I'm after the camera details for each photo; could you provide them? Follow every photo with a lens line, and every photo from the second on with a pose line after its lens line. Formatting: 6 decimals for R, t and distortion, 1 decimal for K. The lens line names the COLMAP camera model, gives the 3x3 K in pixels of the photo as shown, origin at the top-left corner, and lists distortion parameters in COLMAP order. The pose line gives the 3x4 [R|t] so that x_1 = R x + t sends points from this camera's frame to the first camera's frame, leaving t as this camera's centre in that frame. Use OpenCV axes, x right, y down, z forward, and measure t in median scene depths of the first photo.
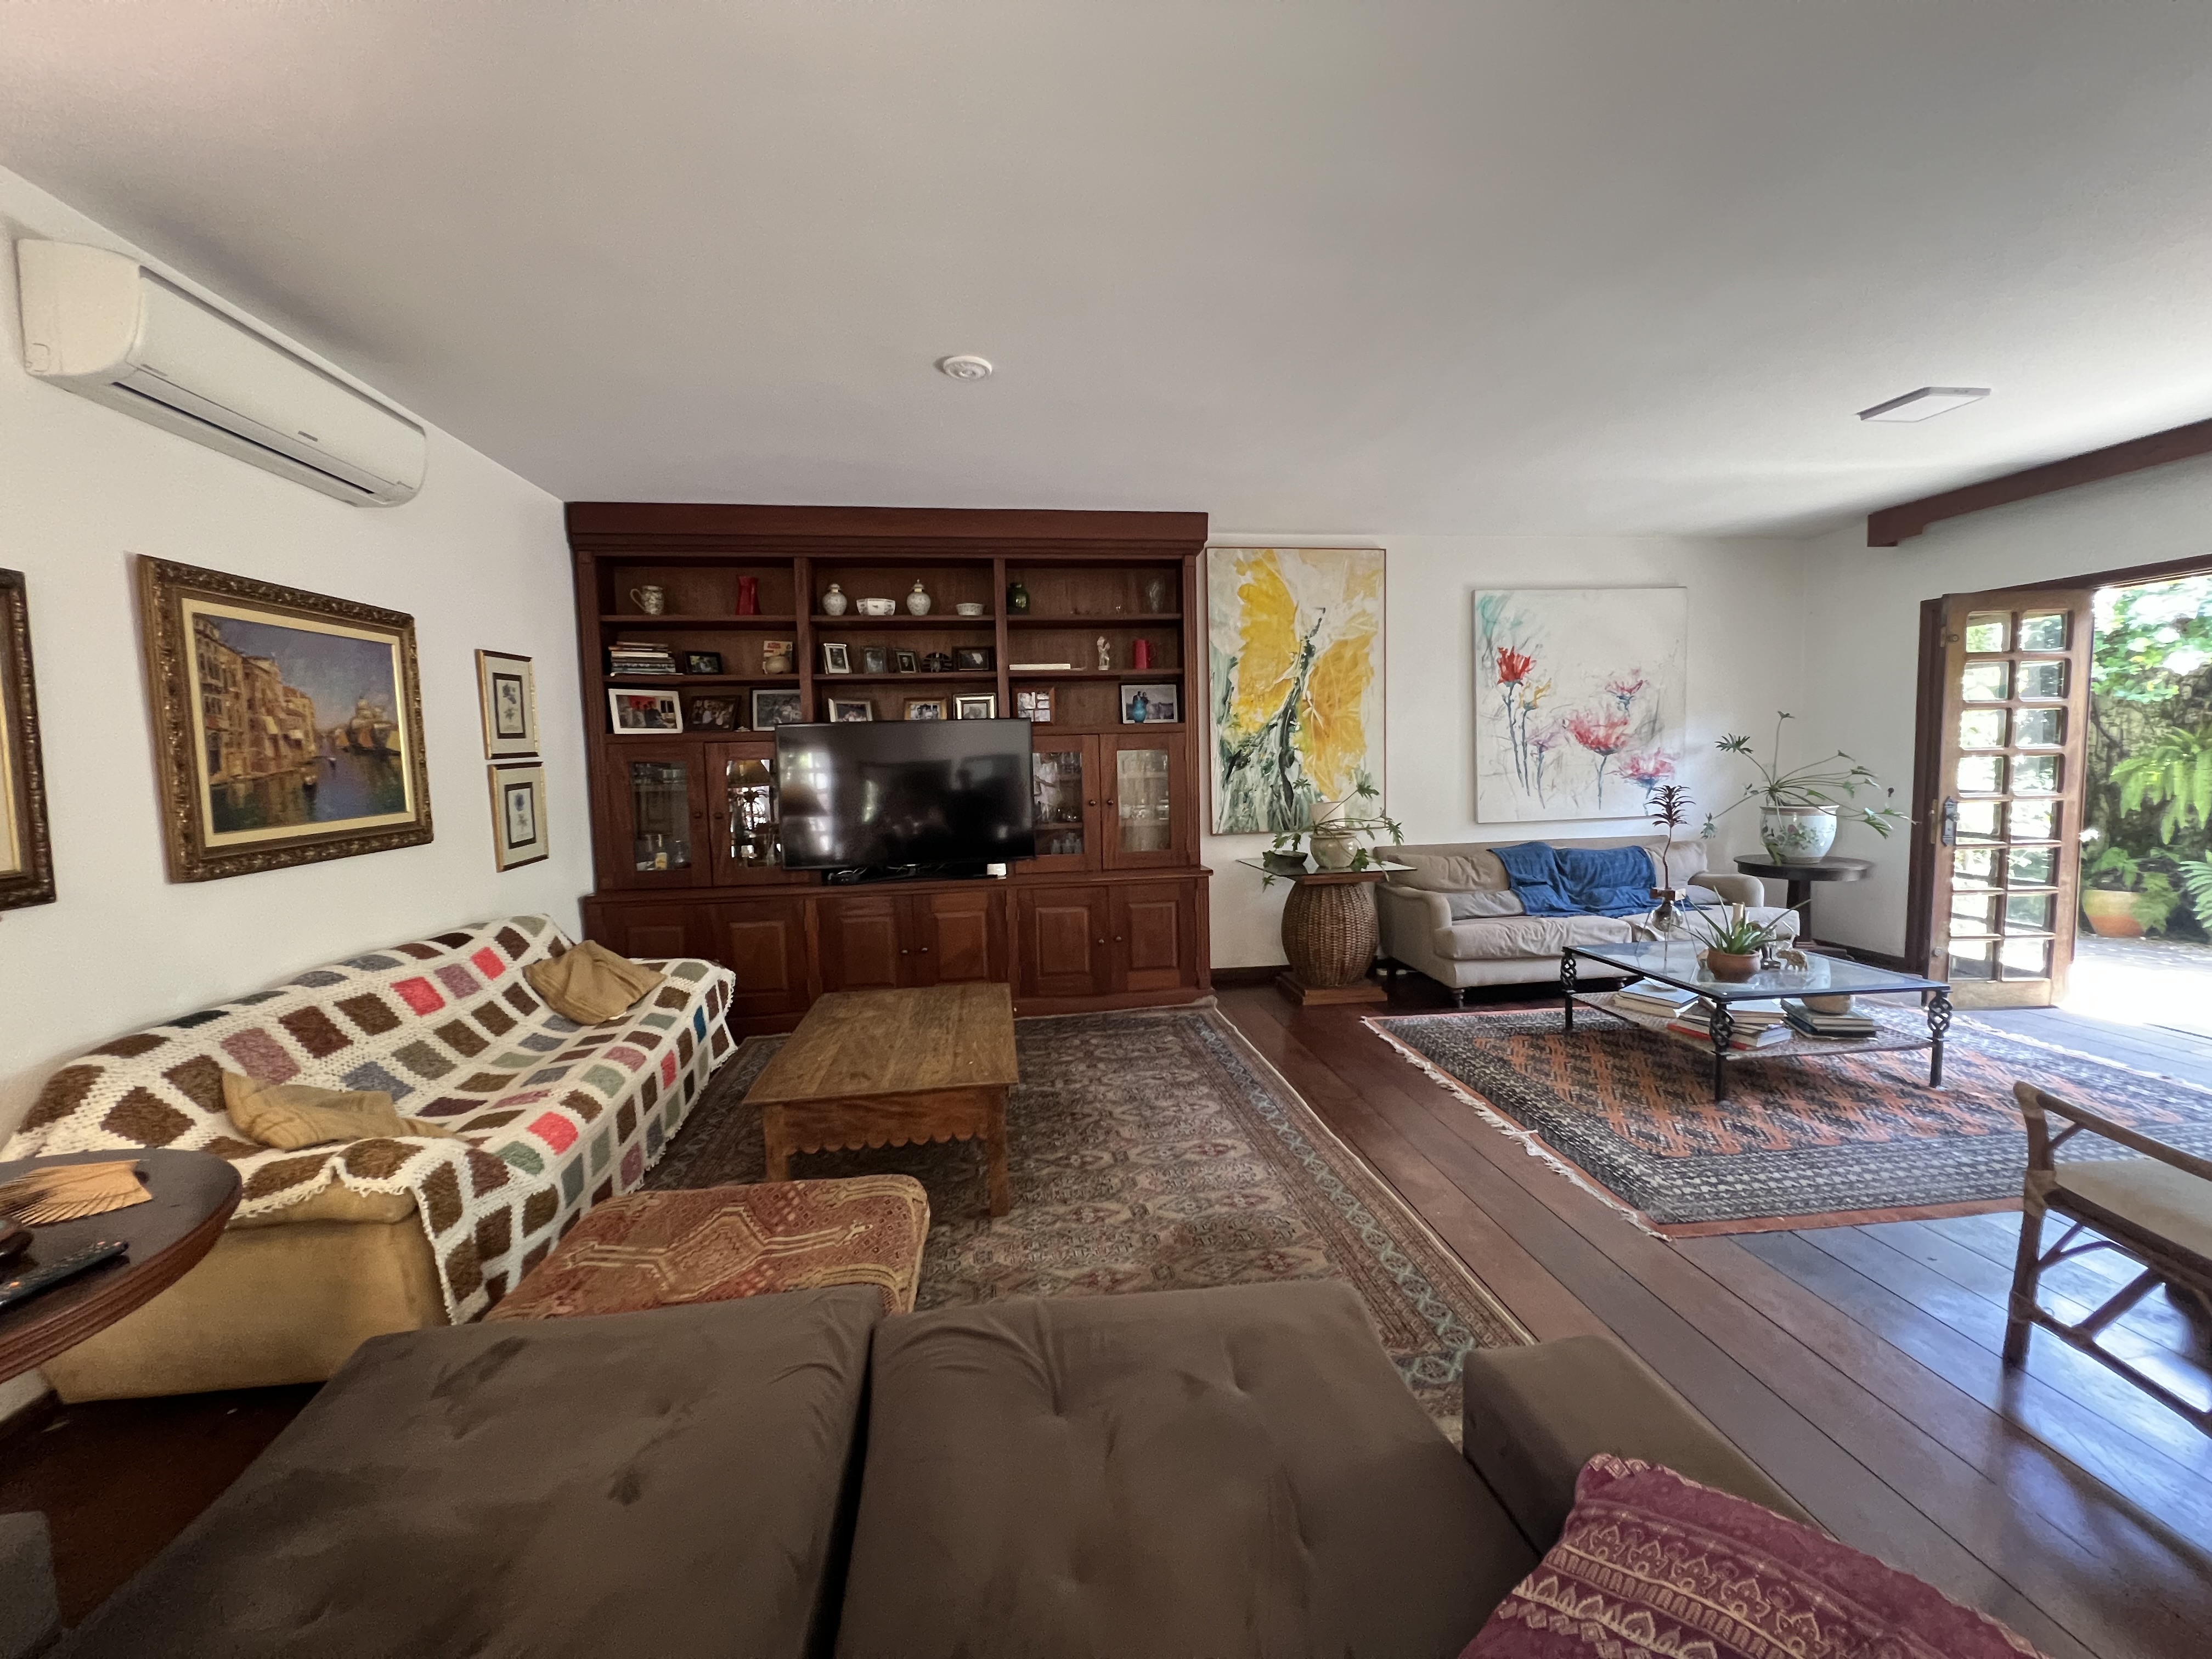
lens RADIAL K [[884.5, 0, 1101.6], [0, 884.5, 828.9], [0, 0, 1]] dist [-0.003376, 0.000905]
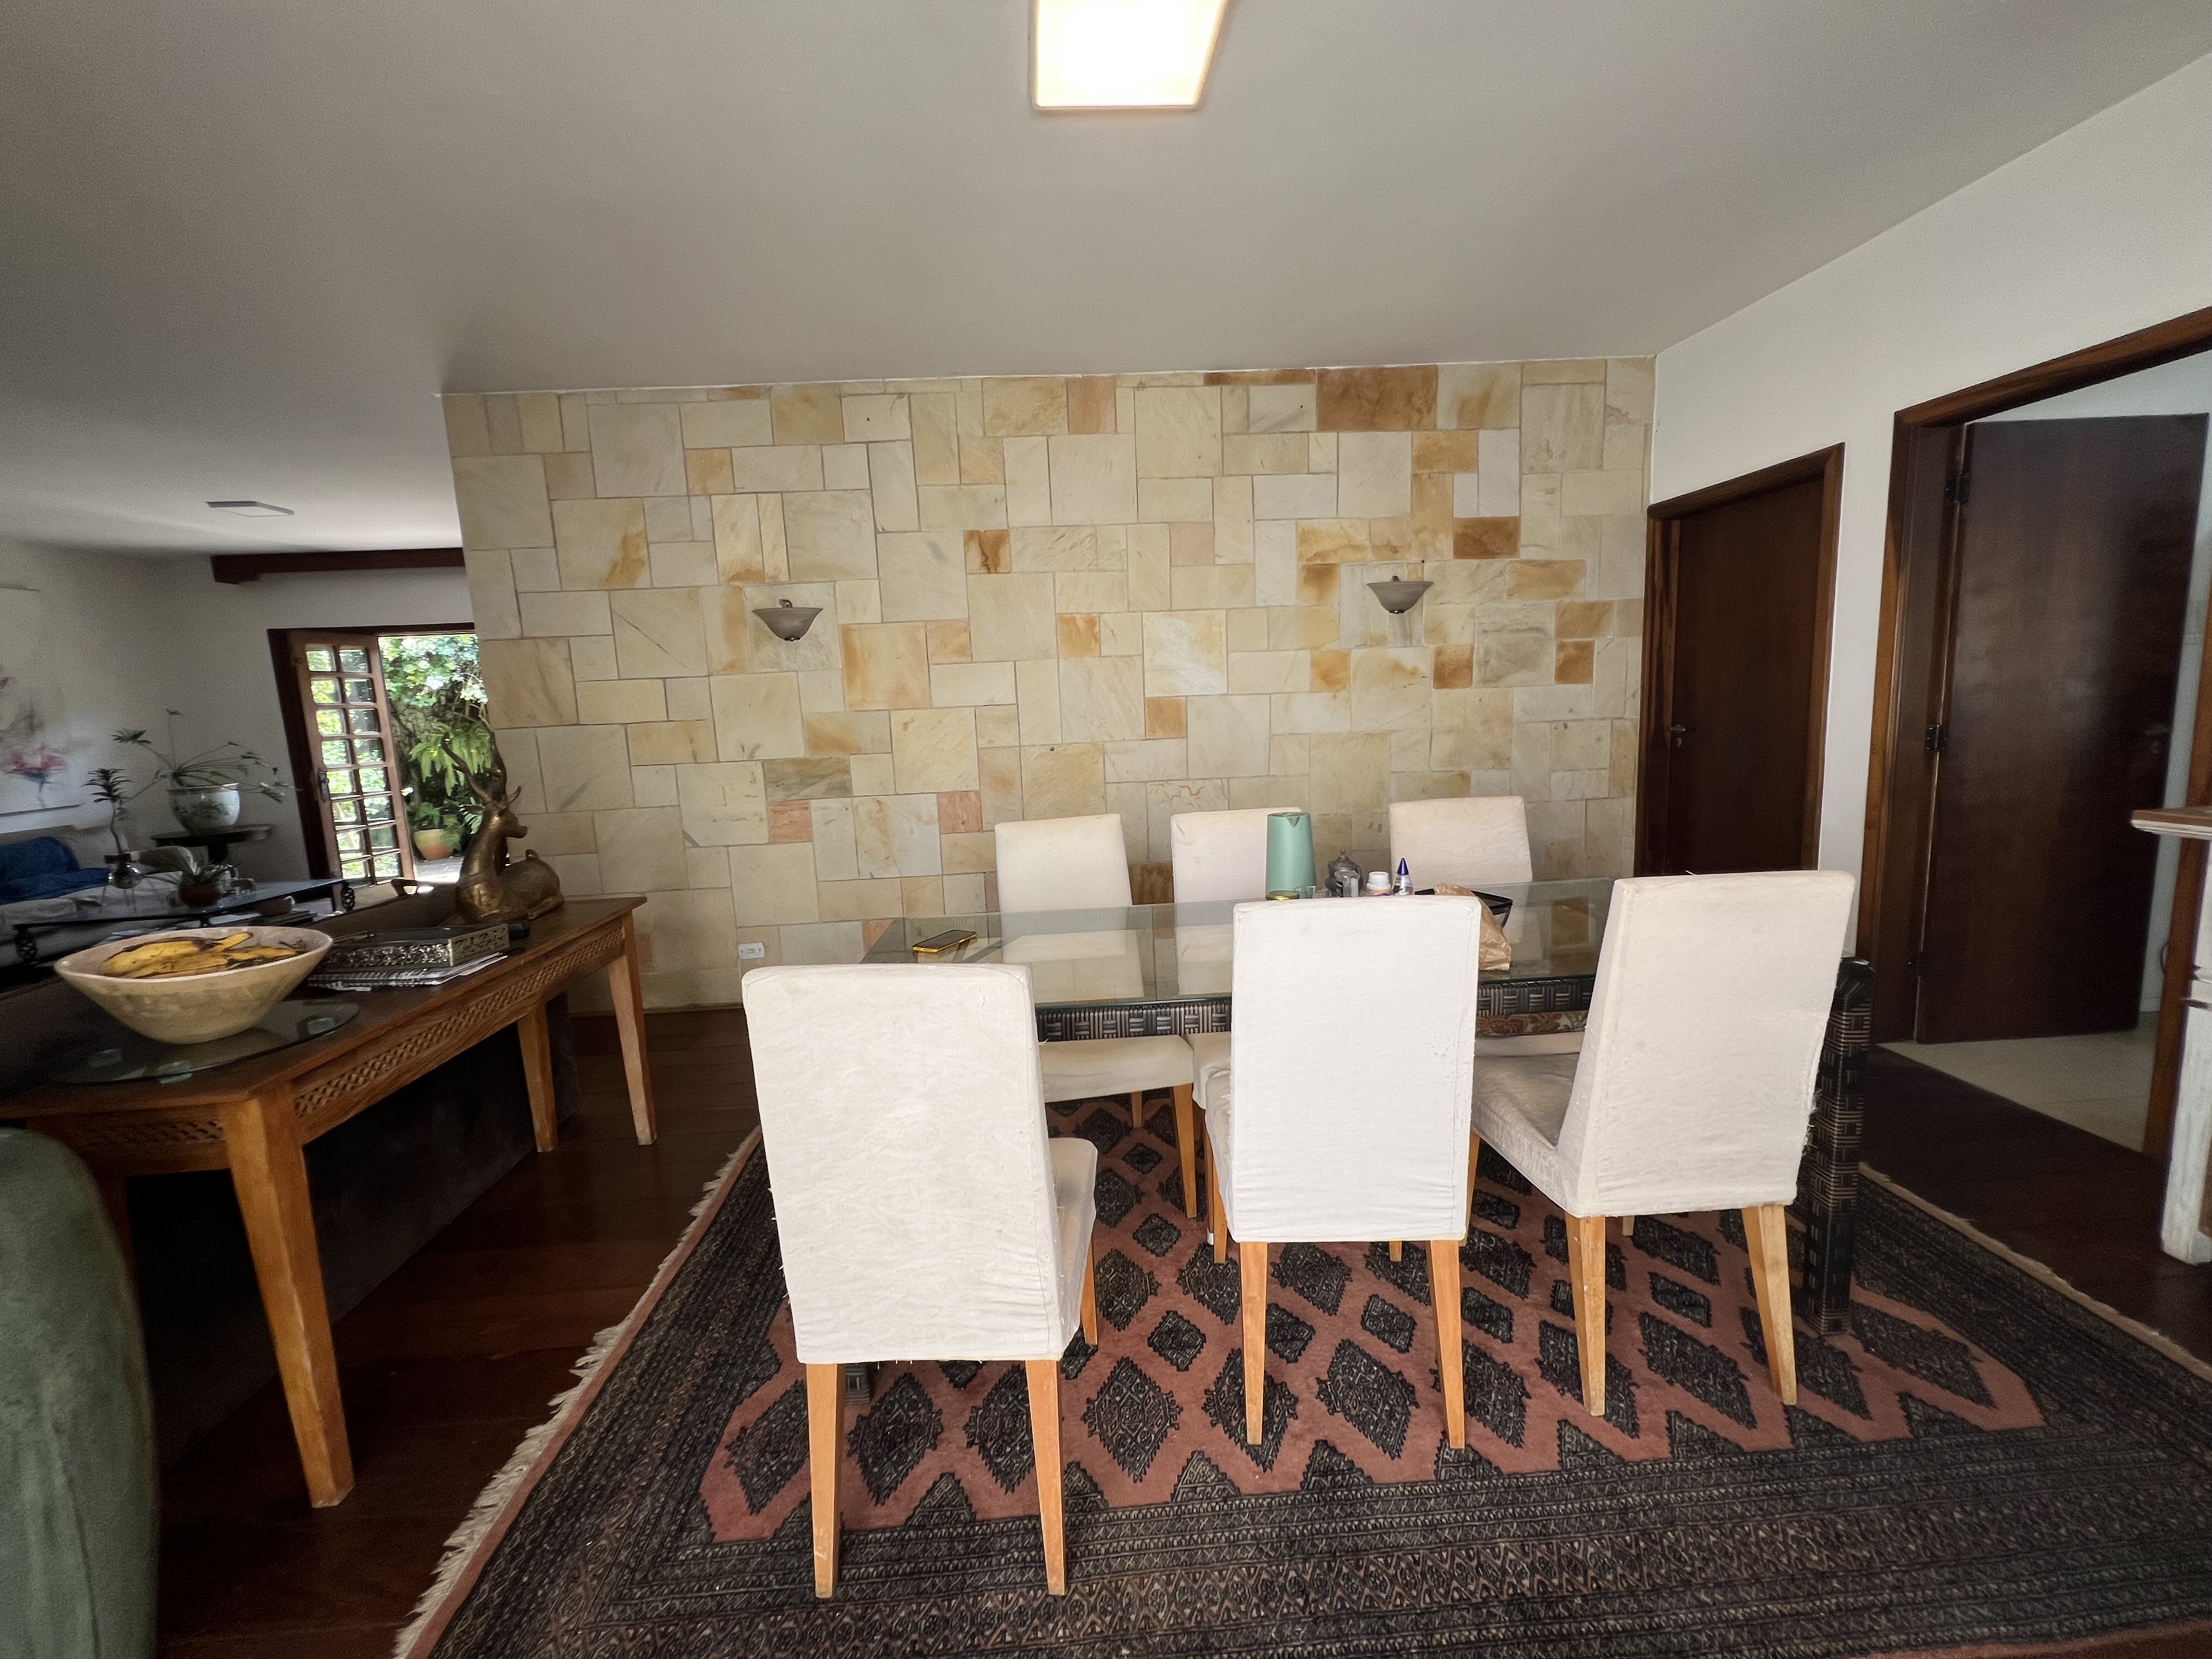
lens RADIAL K [[884.5, 0, 1102.9], [0, 884.5, 827.2], [0, 0, 1]] dist [-0.003376, 0.000905]
pose [[0.061756, -0.118968, 0.990976, -0.362886], [0.121353, 0.986400, 0.110856, 0.046786], [-0.990686, 0.113411, 0.075354, -0.331973]]
